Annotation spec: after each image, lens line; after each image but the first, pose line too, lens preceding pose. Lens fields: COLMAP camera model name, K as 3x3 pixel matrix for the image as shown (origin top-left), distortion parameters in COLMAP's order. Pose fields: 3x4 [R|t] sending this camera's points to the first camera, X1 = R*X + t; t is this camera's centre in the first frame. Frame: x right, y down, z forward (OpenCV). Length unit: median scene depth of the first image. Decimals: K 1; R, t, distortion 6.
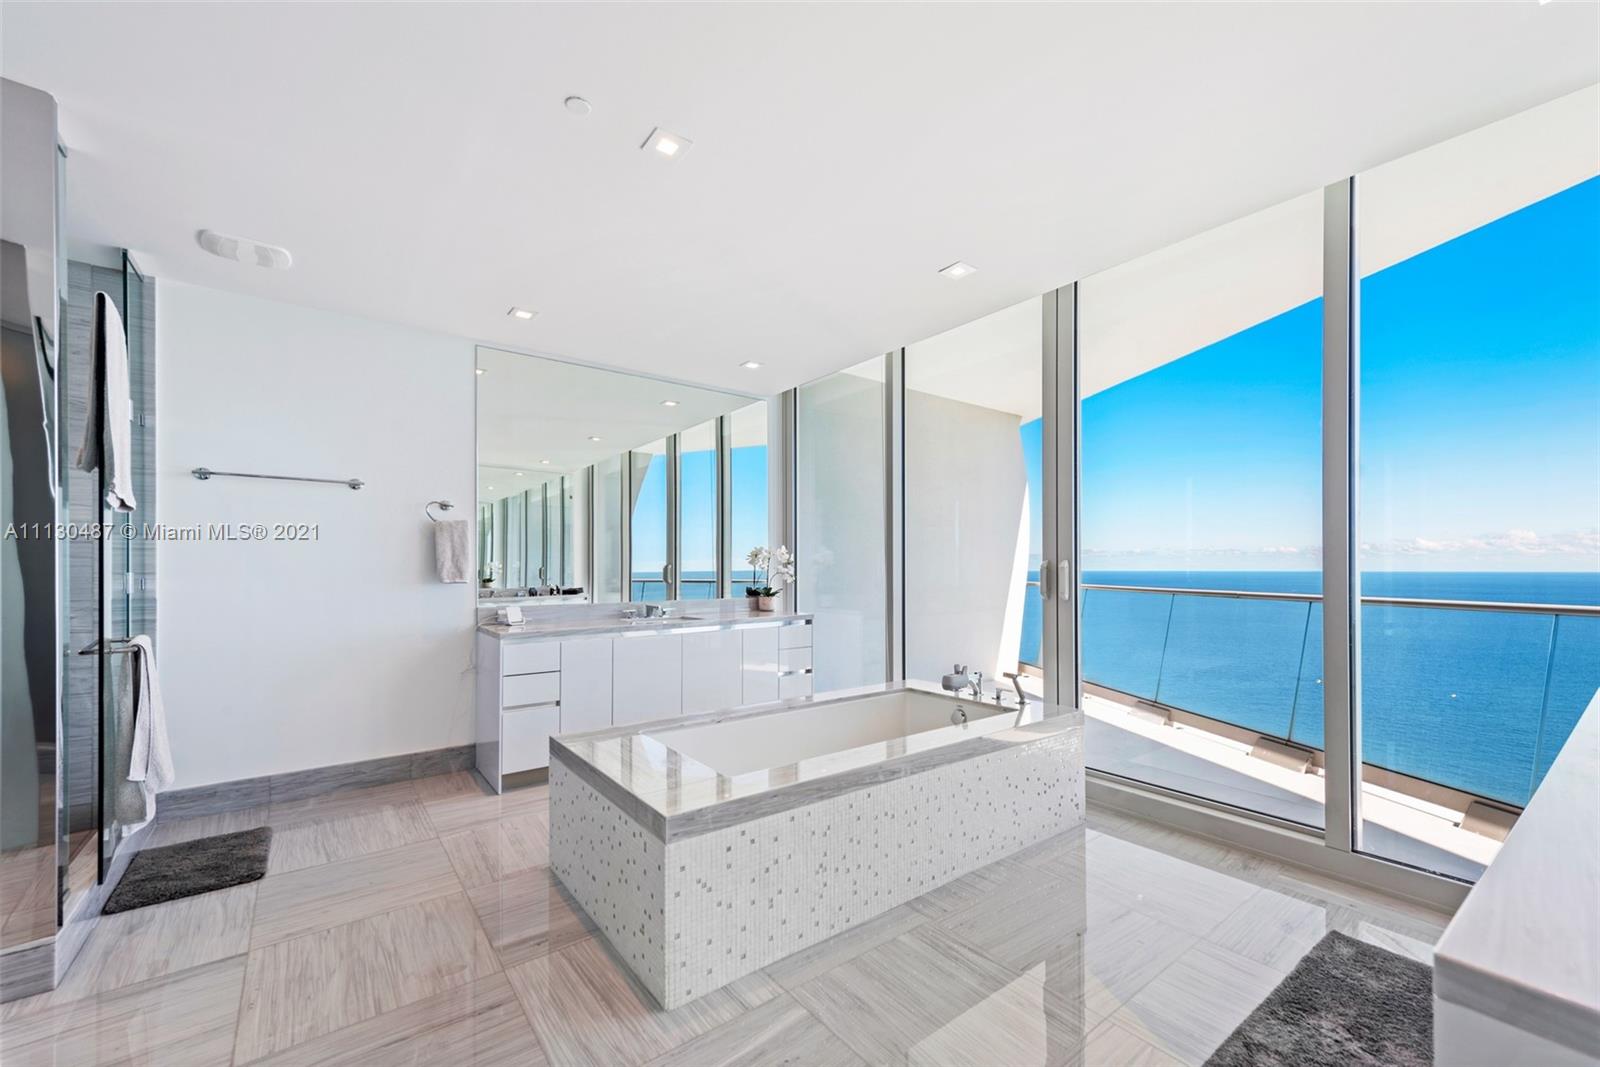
lens RADIAL K [[650.7, 0, 801.5], [0, 650.7, 565.4], [0, 0, 1]] dist [0.016651, 0.000198]
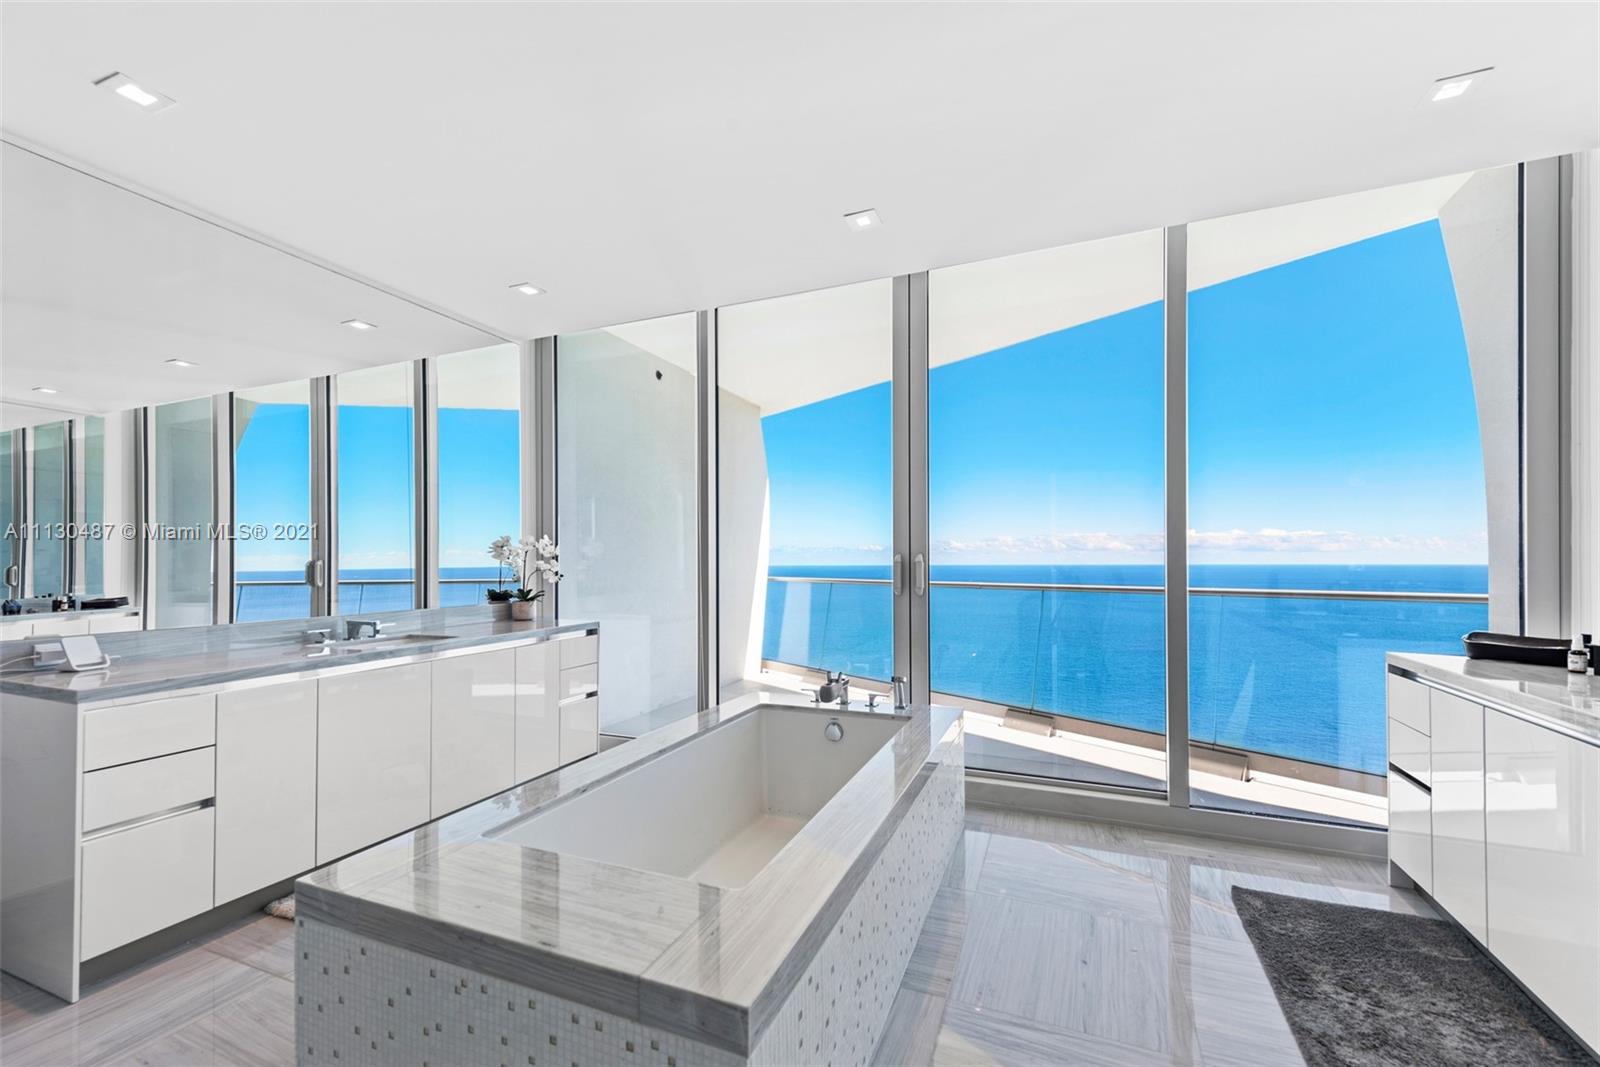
lens RADIAL K [[646.7, 0, 803.5], [0, 646.7, 560.7], [0, 0, 1]] dist [0.022714, -0.004687]
pose [[0.859407, -0.001344, 0.511290, -0.199010], [0.001496, 0.999999, 0.000114, 0.000373], [-0.511289, 0.000667, 0.859408, 0.216389]]
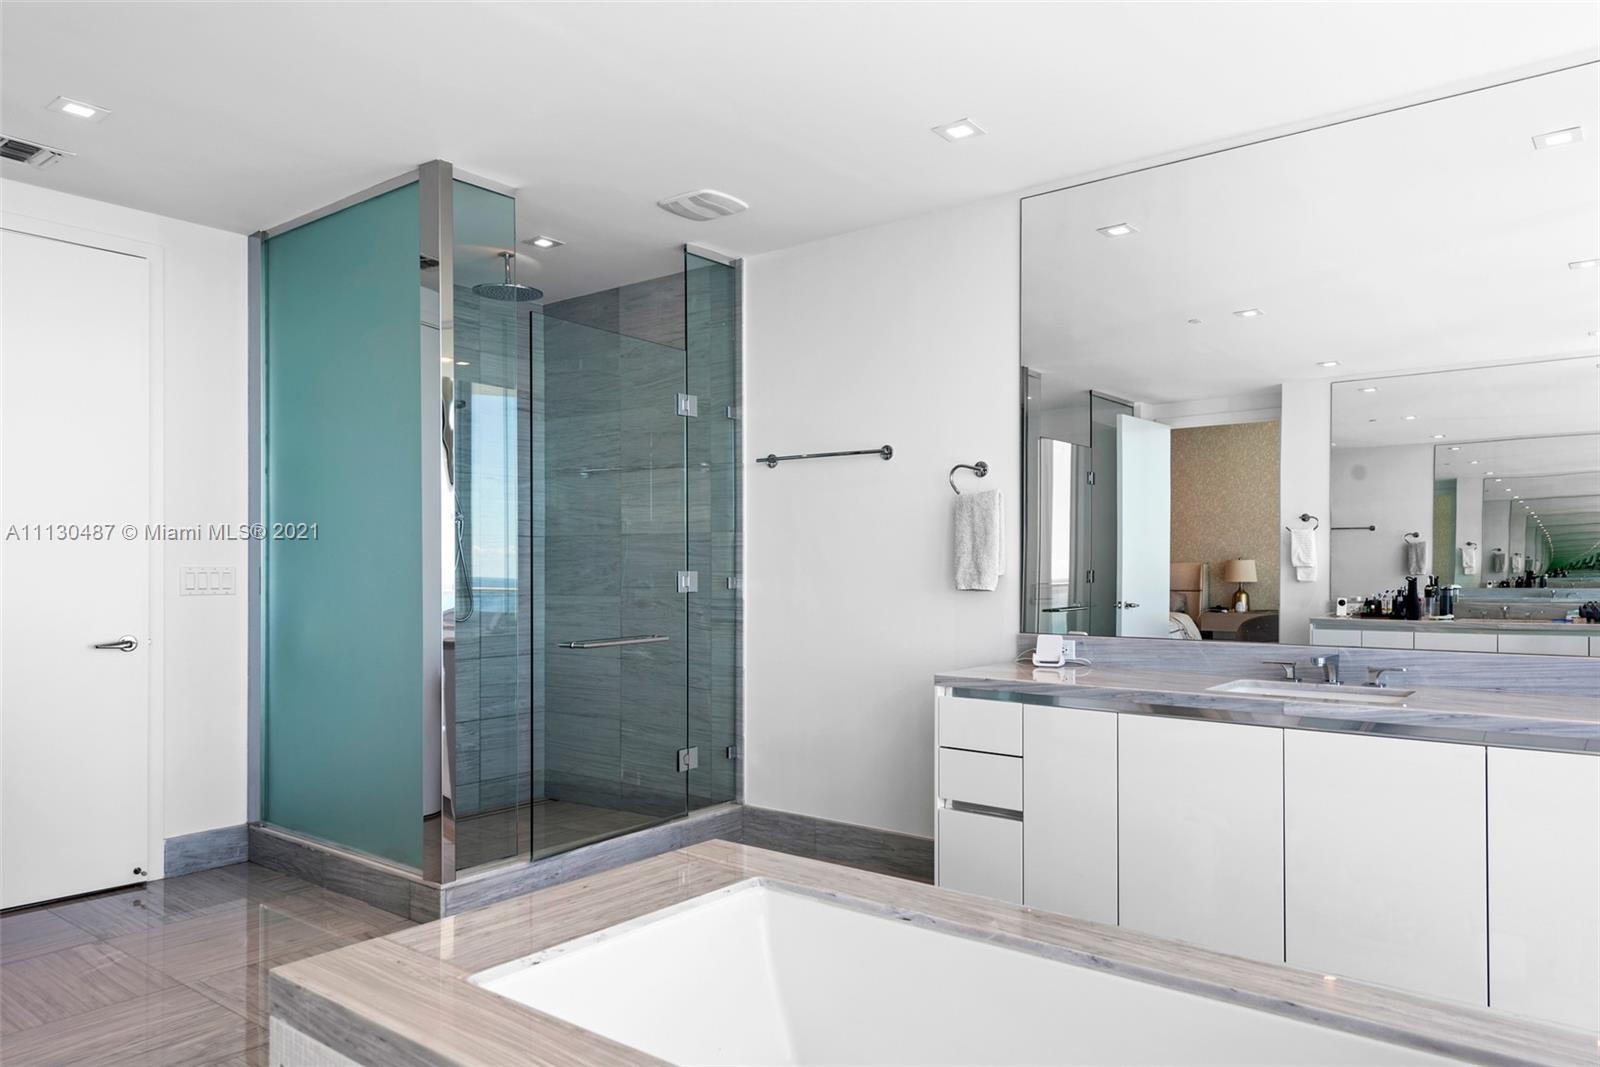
lens RADIAL K [[1064.6, 0, 801.6], [0, 1064.6, 562.5], [0, 0, 1]] dist [0.000603, 0.000040]
pose [[0.257334, 0.000965, -0.966322, 0.408155], [0.006064, 0.999978, 0.002614, -0.003634], [0.966303, -0.006532, 0.257323, 0.553138]]
